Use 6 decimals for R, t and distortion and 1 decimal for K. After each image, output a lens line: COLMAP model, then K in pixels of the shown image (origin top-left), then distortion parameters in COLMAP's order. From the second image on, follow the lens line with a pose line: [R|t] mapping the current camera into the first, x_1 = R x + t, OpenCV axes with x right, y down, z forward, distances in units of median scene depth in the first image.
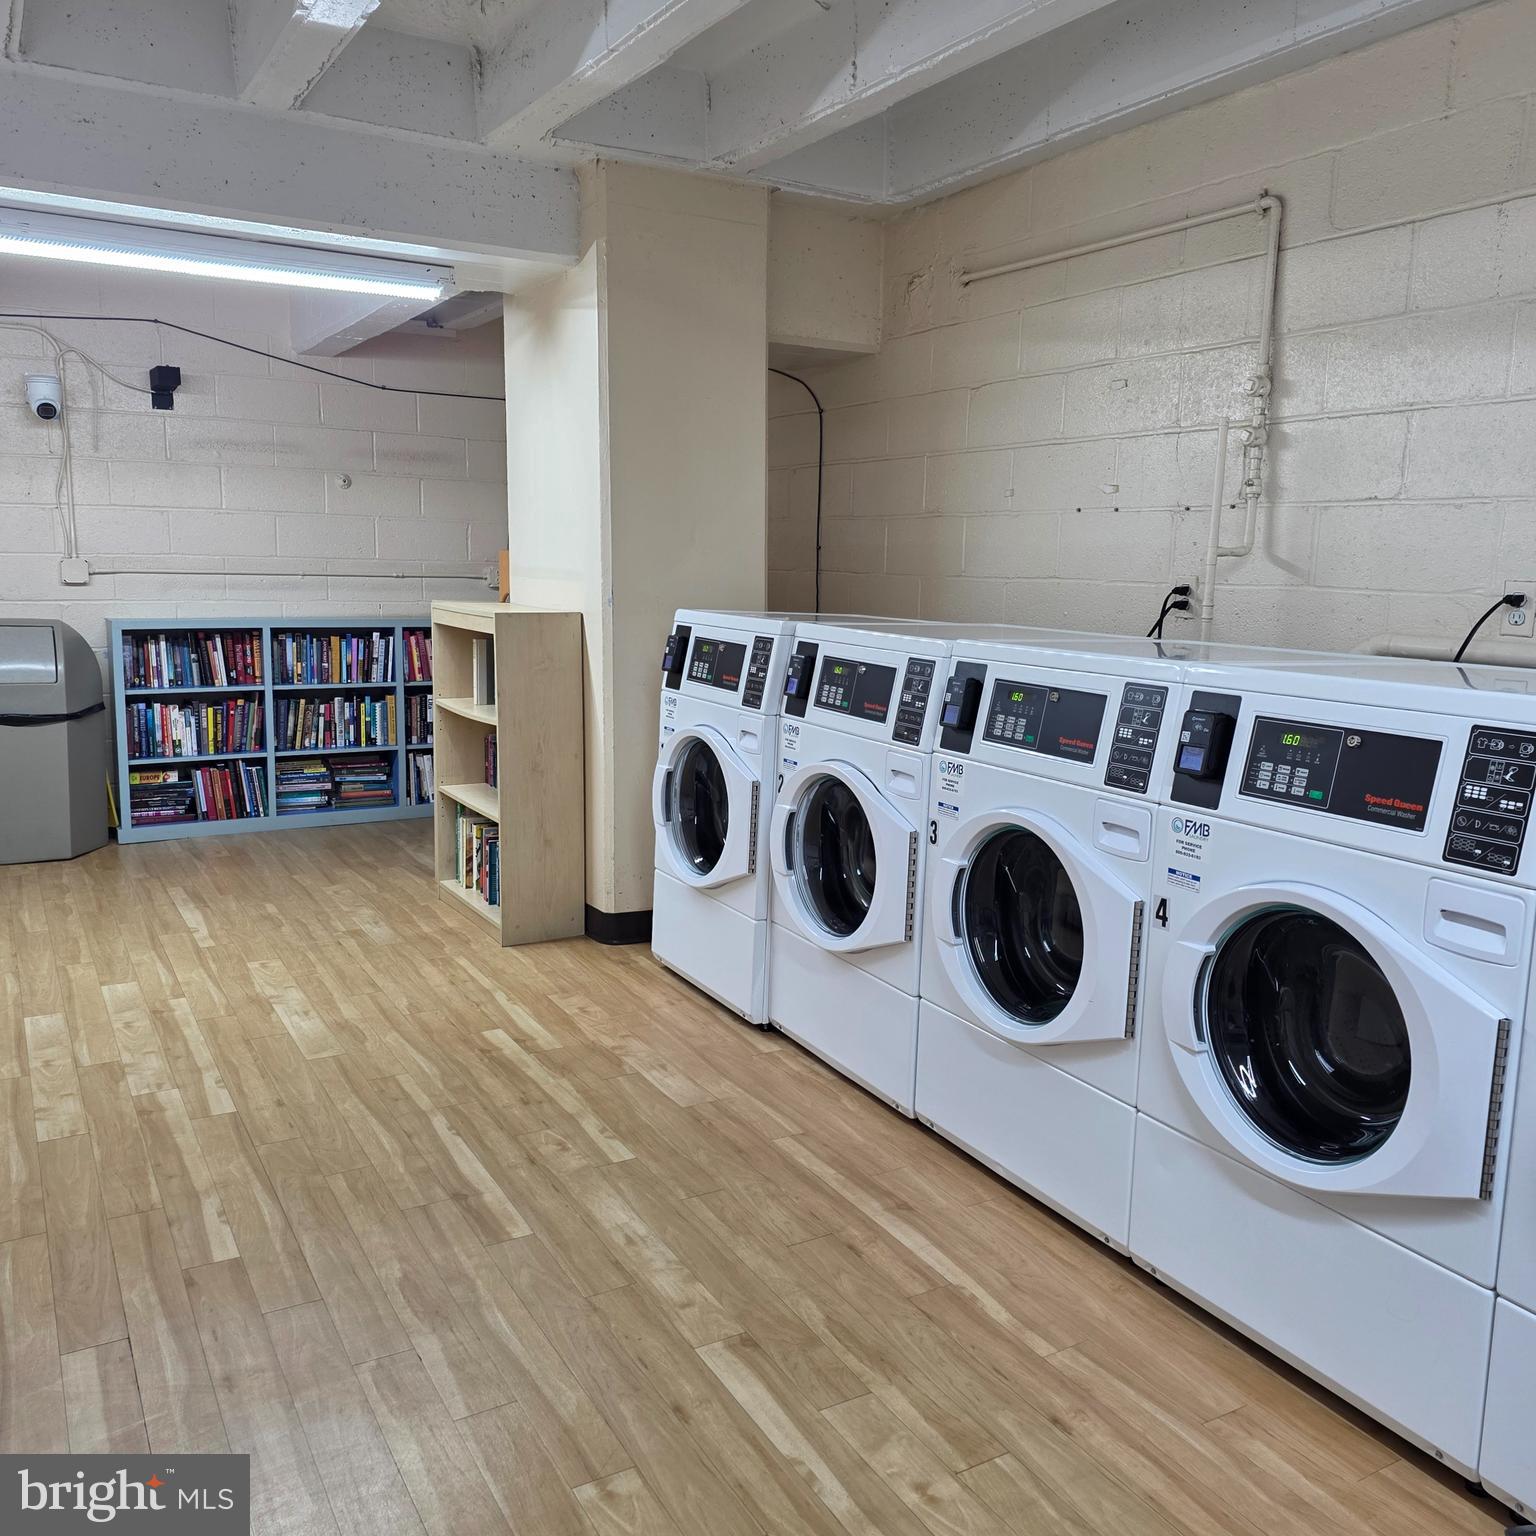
lens RADIAL K [[1368.8, 0, 772.7], [0, 1368.8, 777.1], [0, 0, 1]] dist [0.089051, -0.080235]
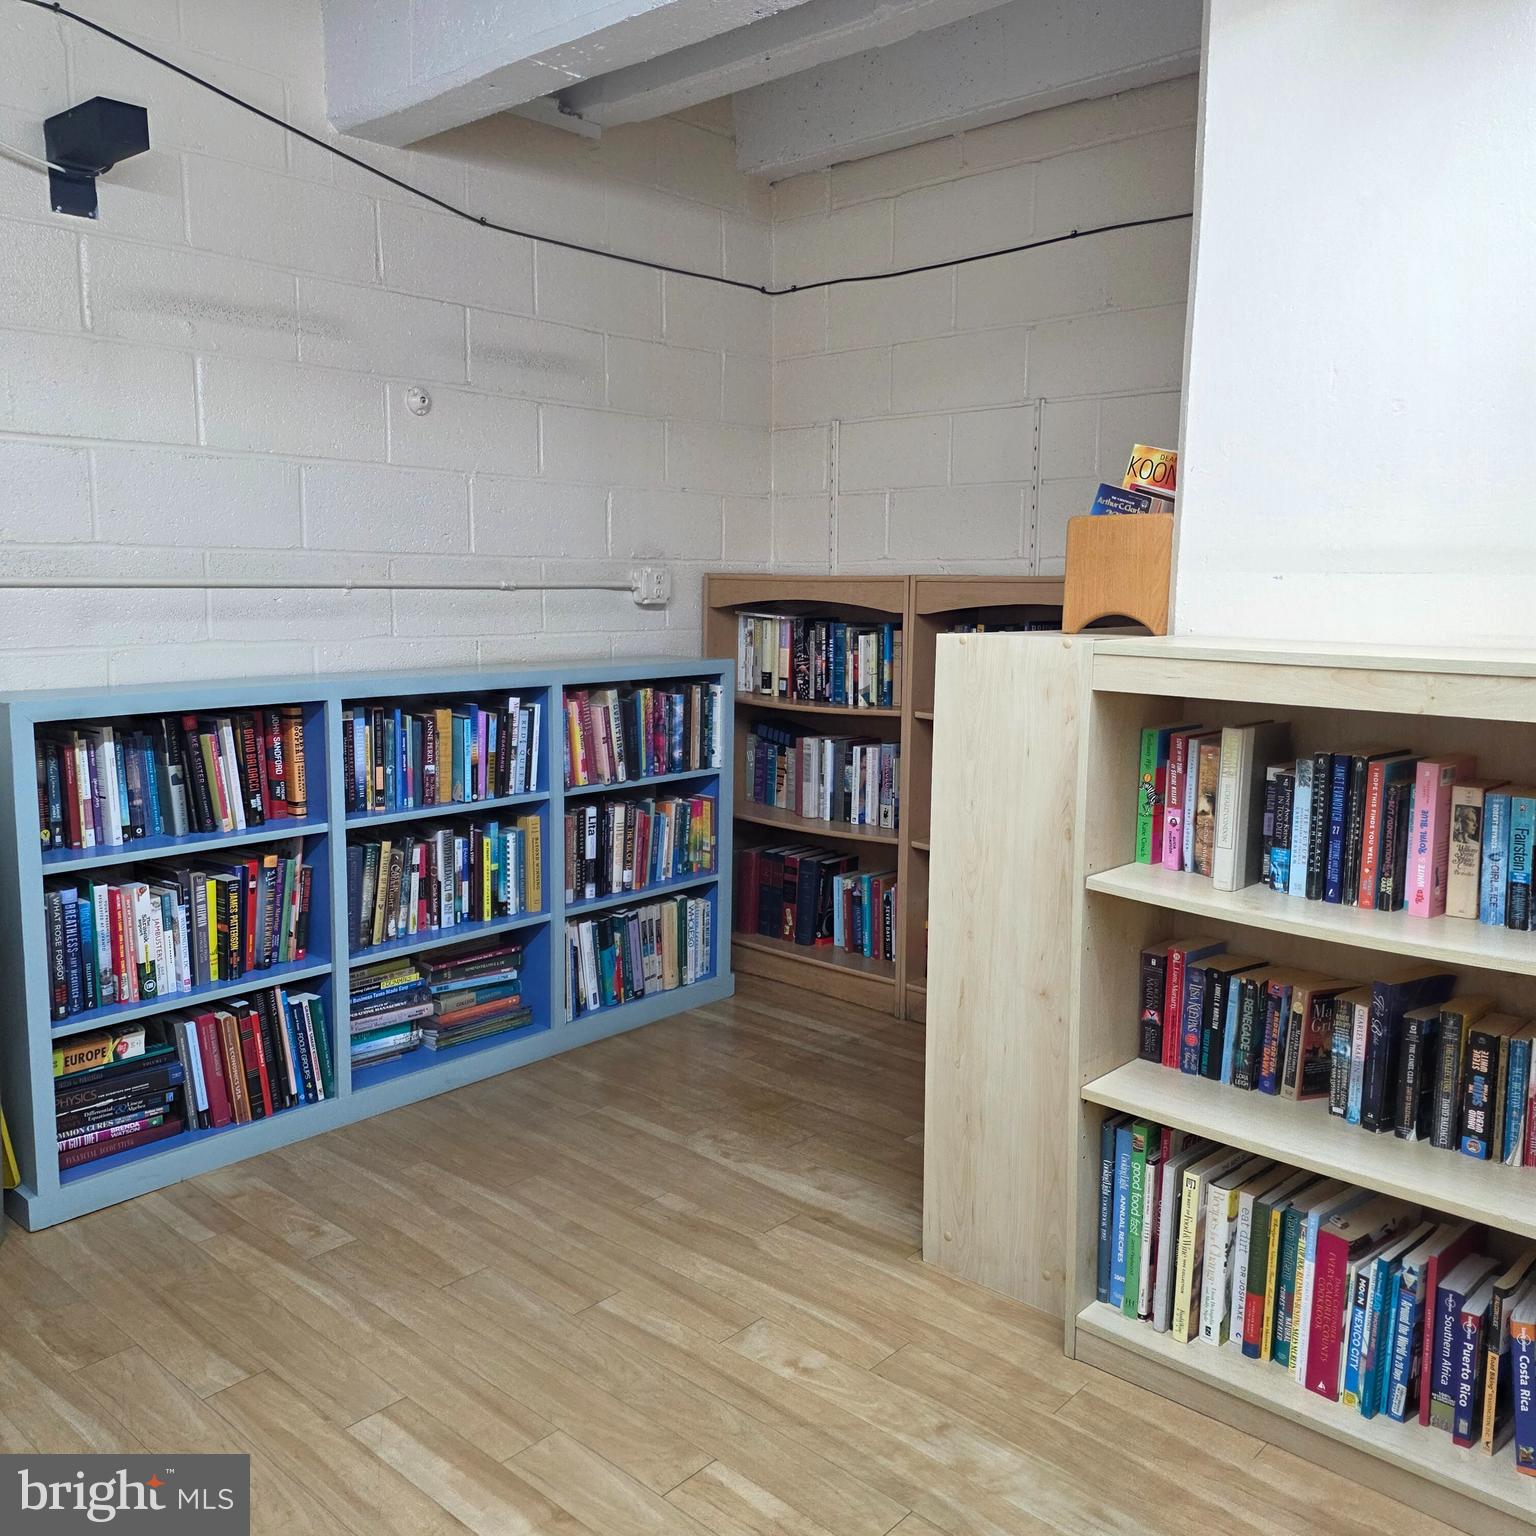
lens RADIAL K [[1368.8, 0, 770.3], [0, 1368.8, 759.2], [0, 0, 1]] dist [0.089051, -0.080235]
pose [[0.955748, -0.052707, 0.289425, -0.355210], [0.058974, 0.998175, -0.012967, -0.071967], [-0.288214, 0.029462, 0.957113, 0.504614]]
